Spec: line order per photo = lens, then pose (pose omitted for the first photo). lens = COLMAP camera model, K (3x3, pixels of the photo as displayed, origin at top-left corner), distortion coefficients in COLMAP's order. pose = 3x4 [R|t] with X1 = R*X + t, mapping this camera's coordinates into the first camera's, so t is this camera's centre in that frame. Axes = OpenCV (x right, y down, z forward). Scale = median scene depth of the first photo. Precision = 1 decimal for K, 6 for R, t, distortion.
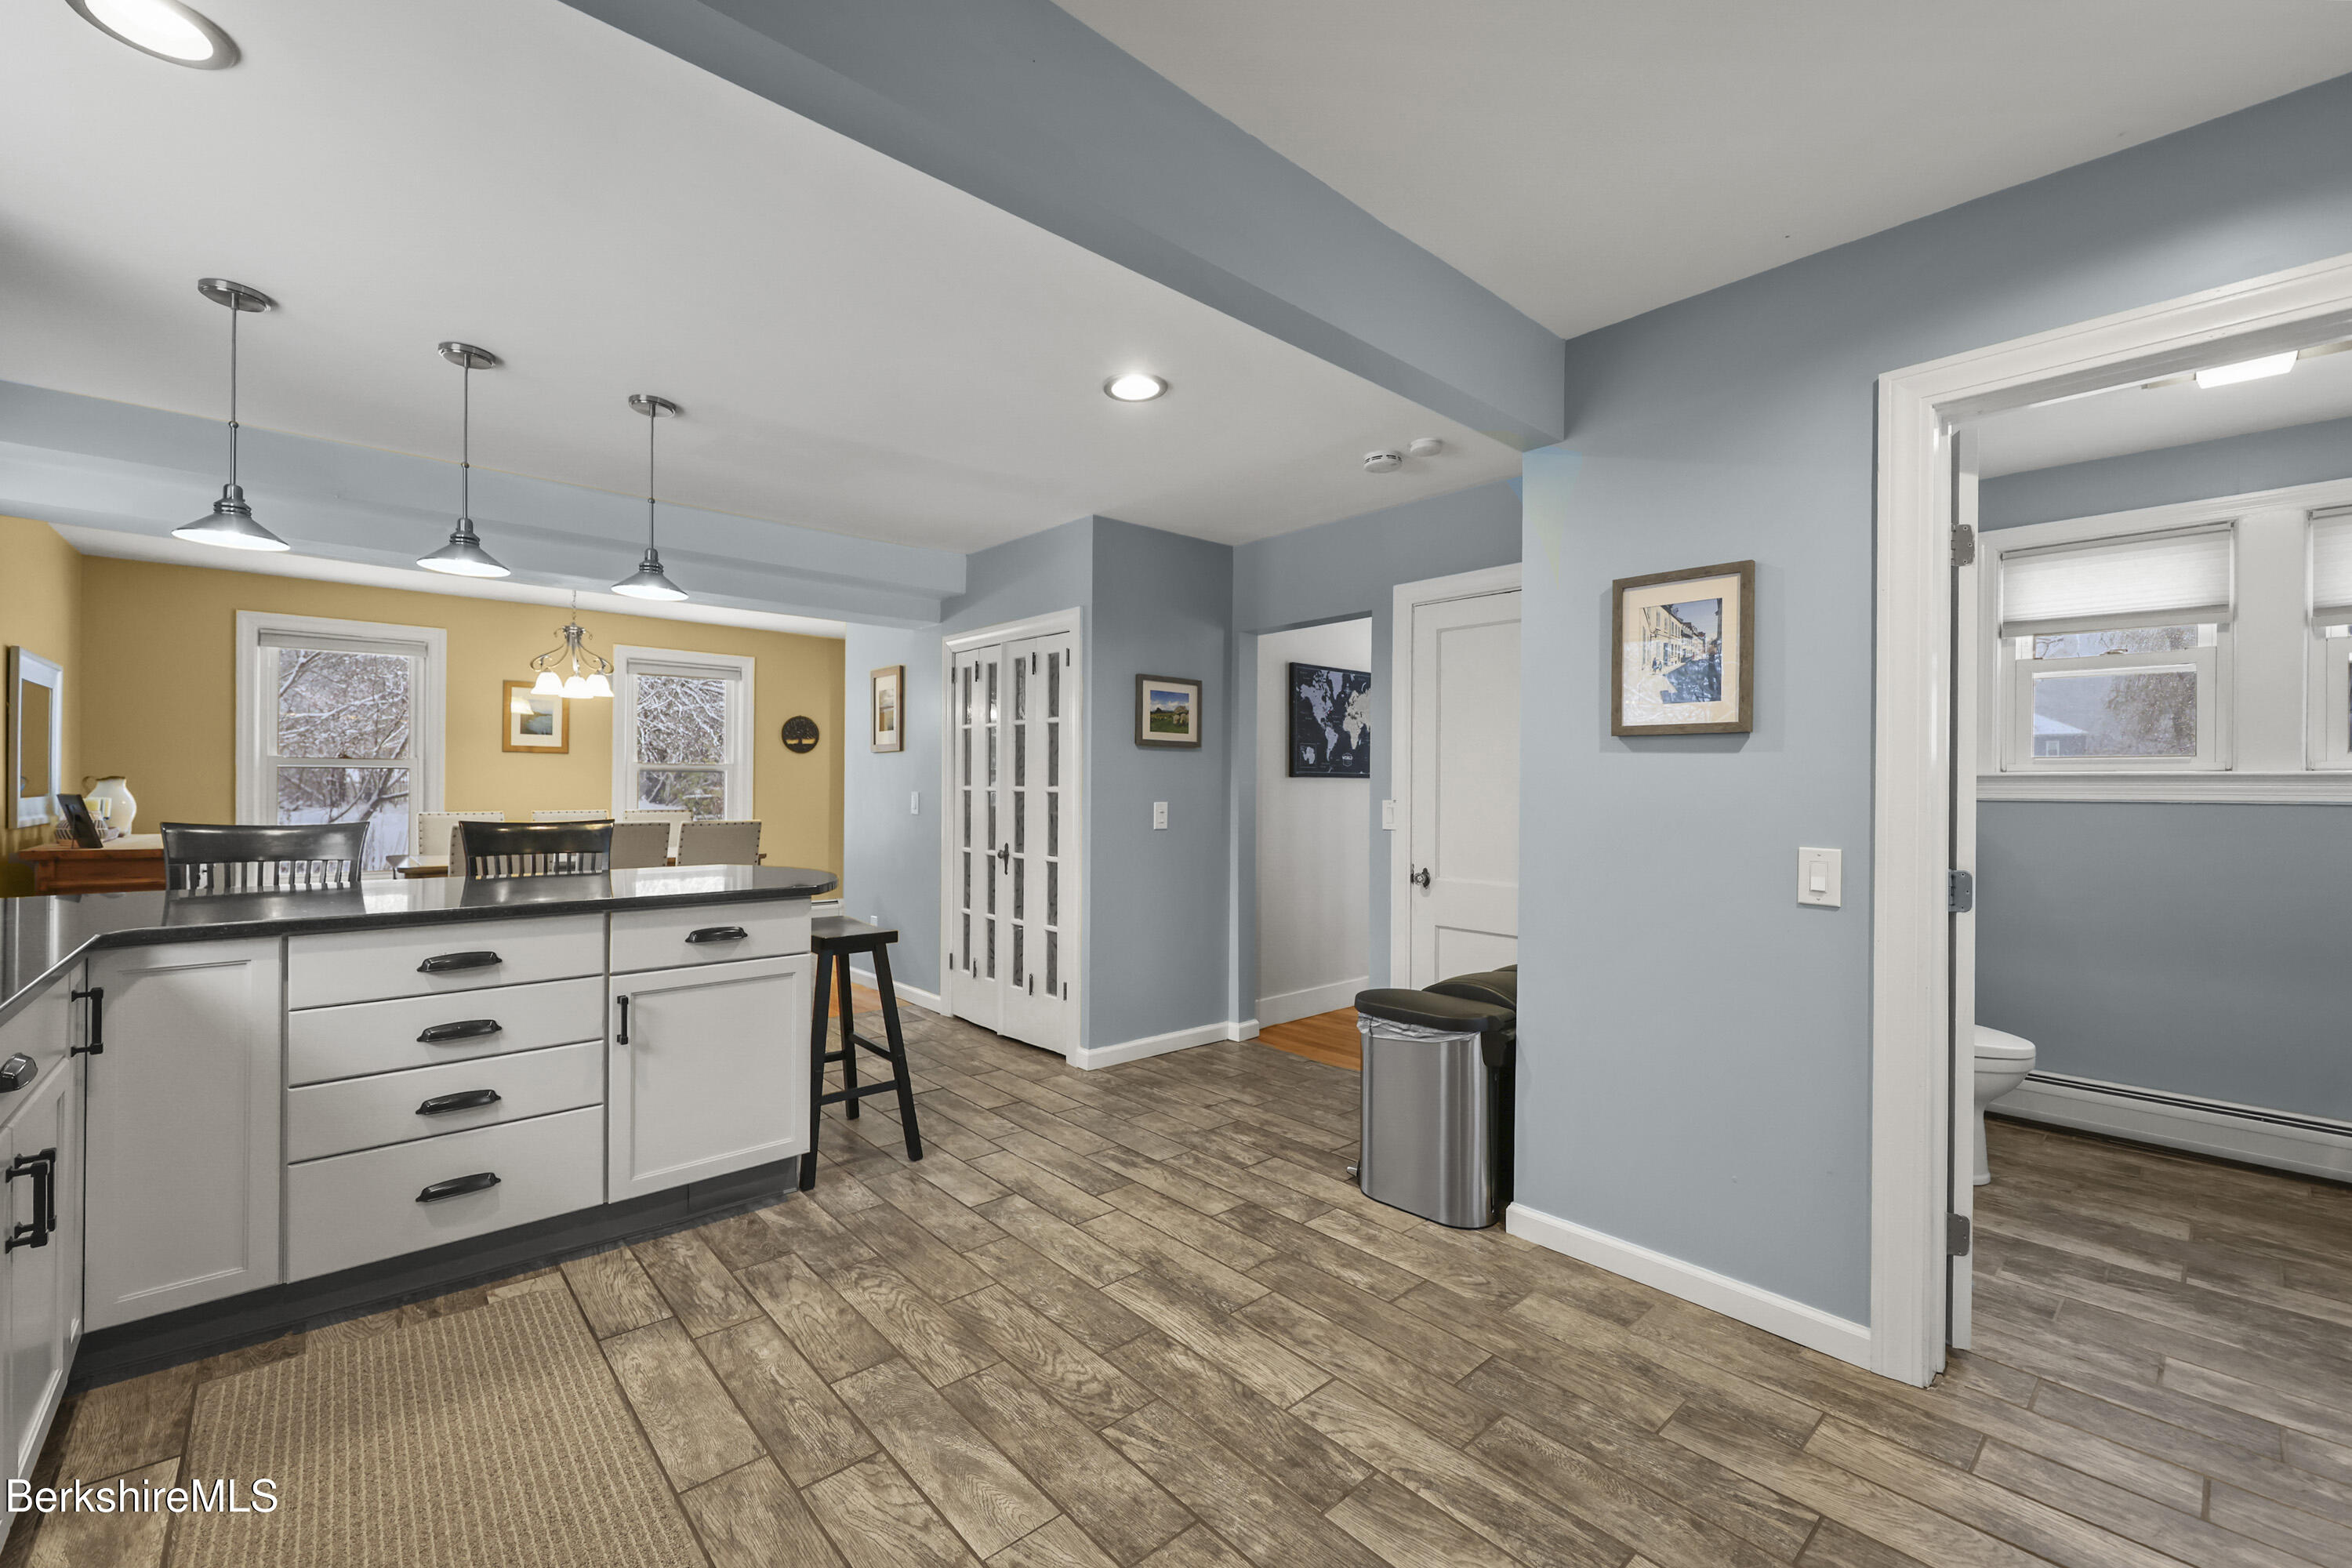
lens RADIAL K [[953.0, 0, 1178.2], [0, 953.0, 791.3], [0, 0, 1]] dist [0.000577, -0.000287]
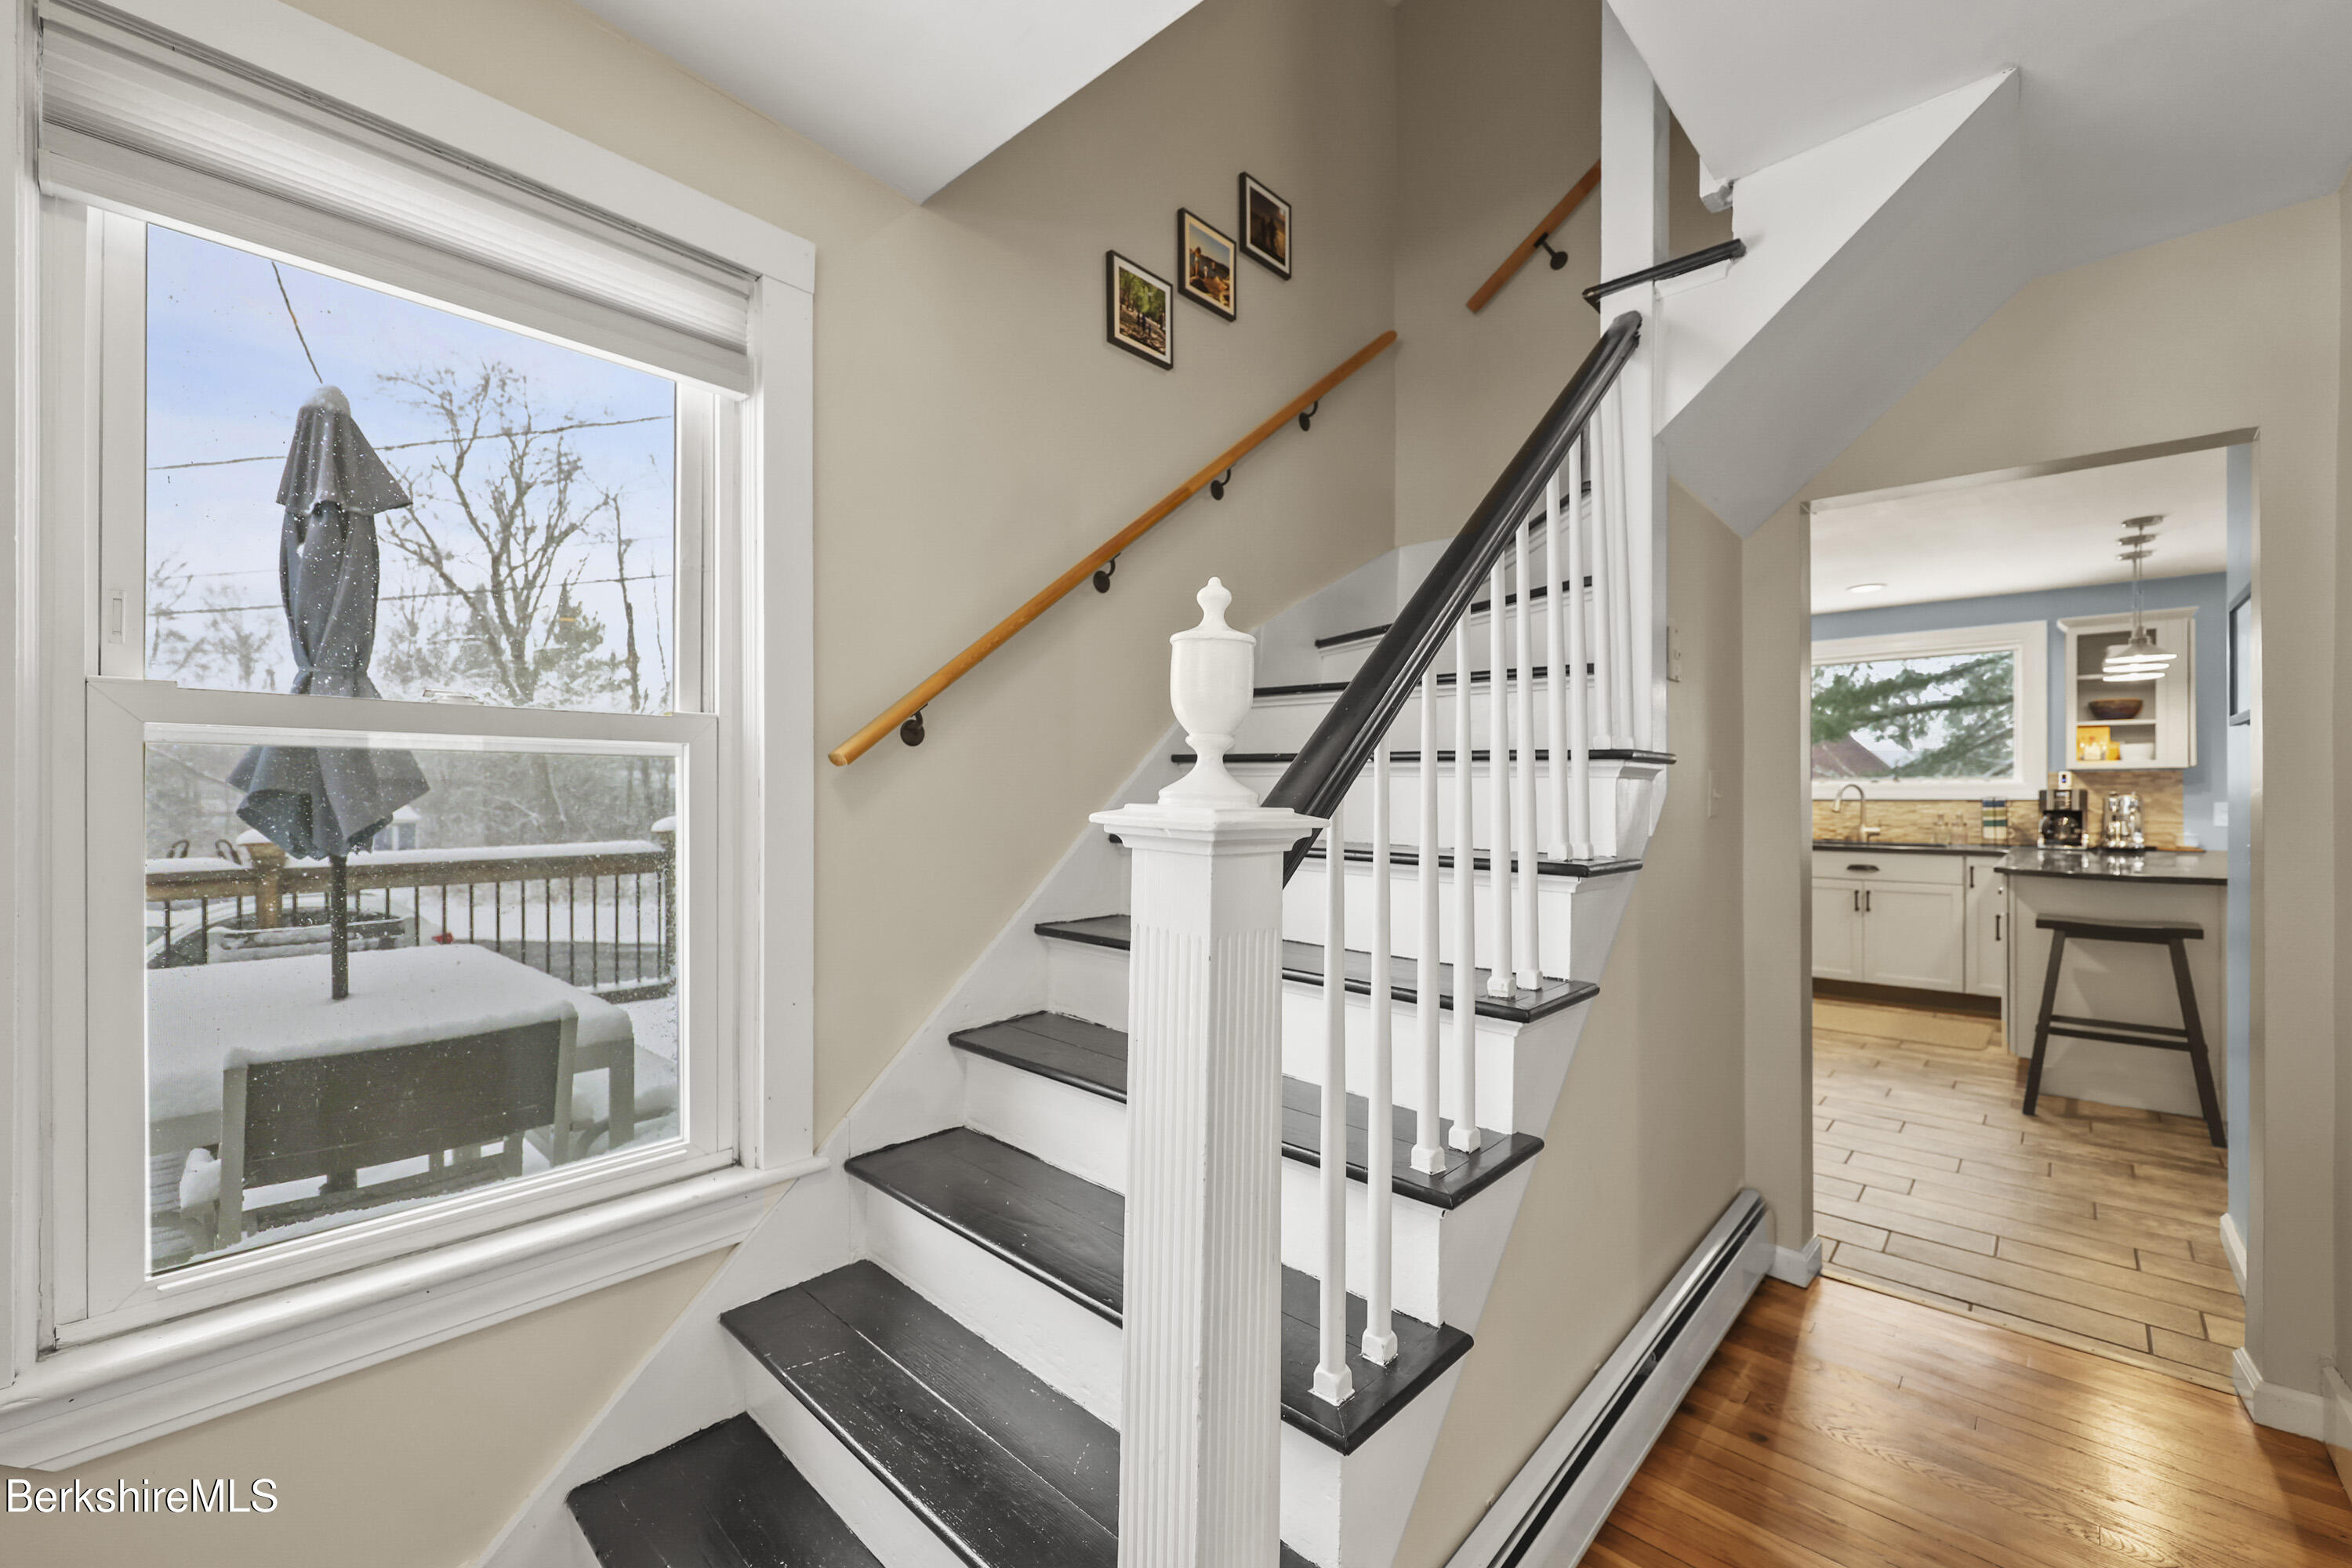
lens RADIAL K [[953.0, 0, 1196.0], [0, 953.0, 796.6], [0, 0, 1]] dist [0.000577, -0.000287]
pose [[-0.995518, -0.010100, -0.094035, 1.113424], [-0.010600, 0.999932, 0.004812, 0.002220], [0.093980, 0.005788, -0.995557, 2.693254]]
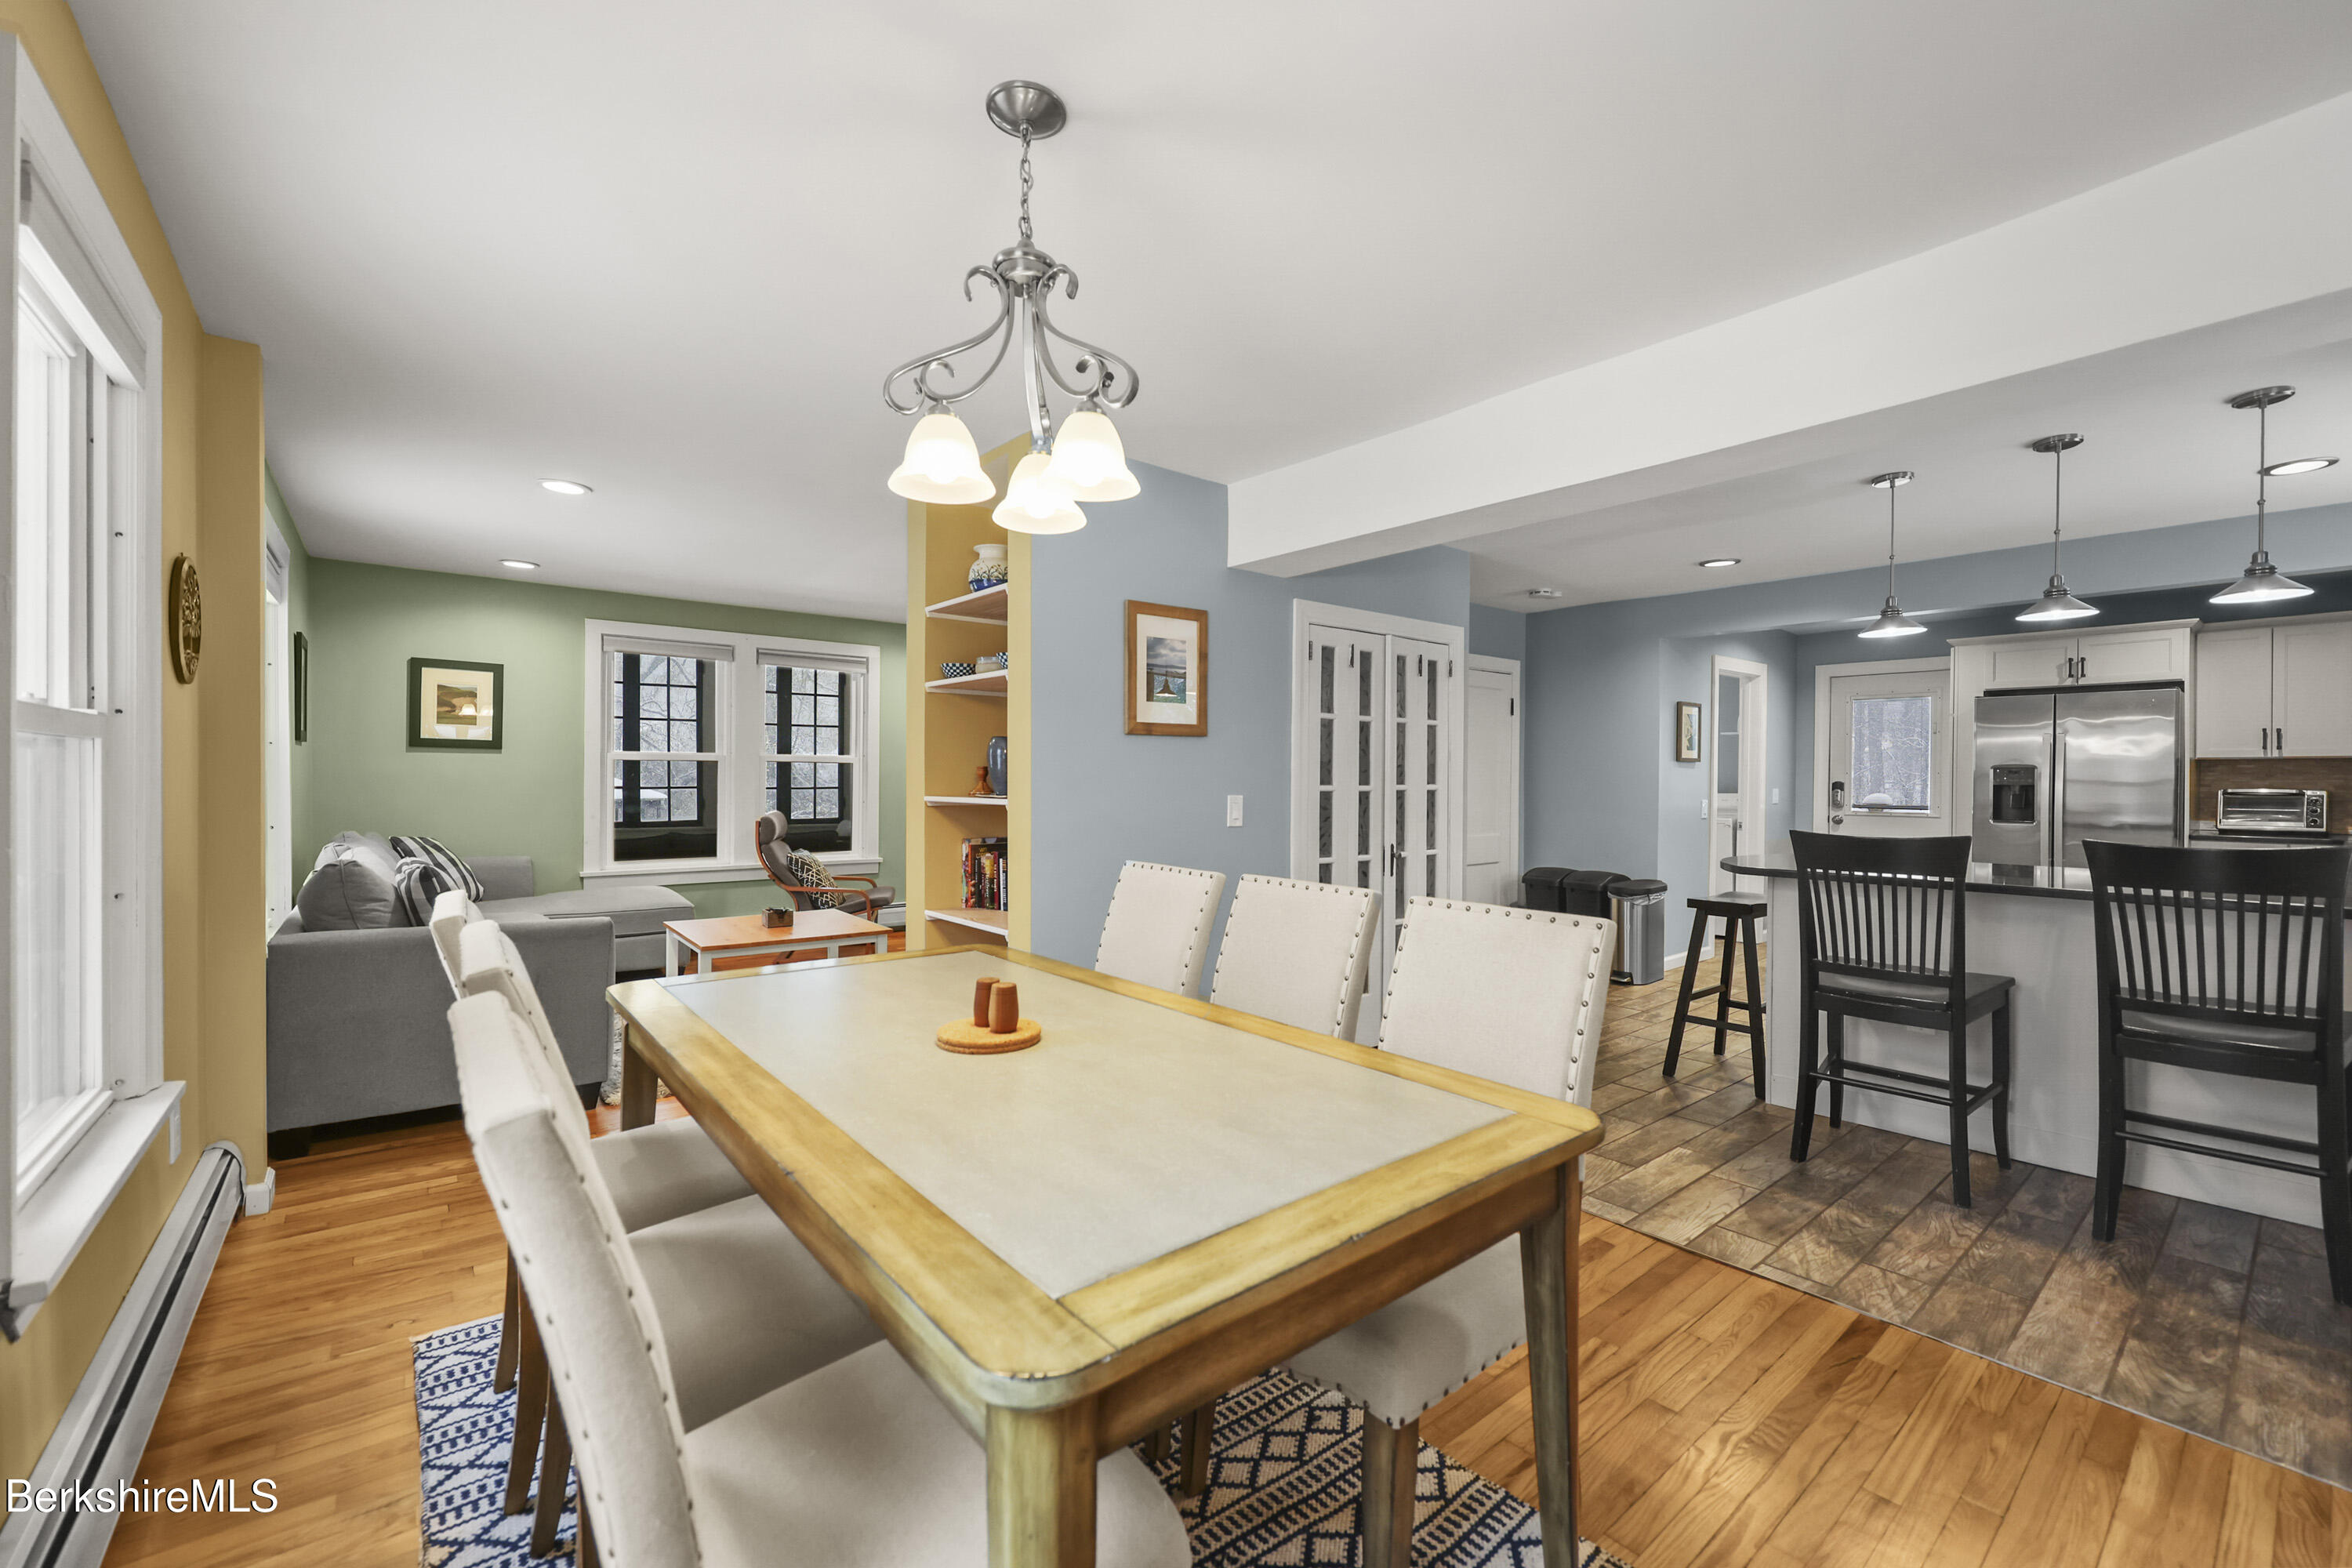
lens RADIAL K [[953.0, 0, 1175.3], [0, 953.0, 784.9], [0, 0, 1]] dist [0.000577, -0.000287]
pose [[0.050301, -0.017477, 0.998581, -2.208848], [0.003083, 0.999845, 0.017343, -0.043416], [-0.998729, 0.002206, 0.050348, 2.243132]]
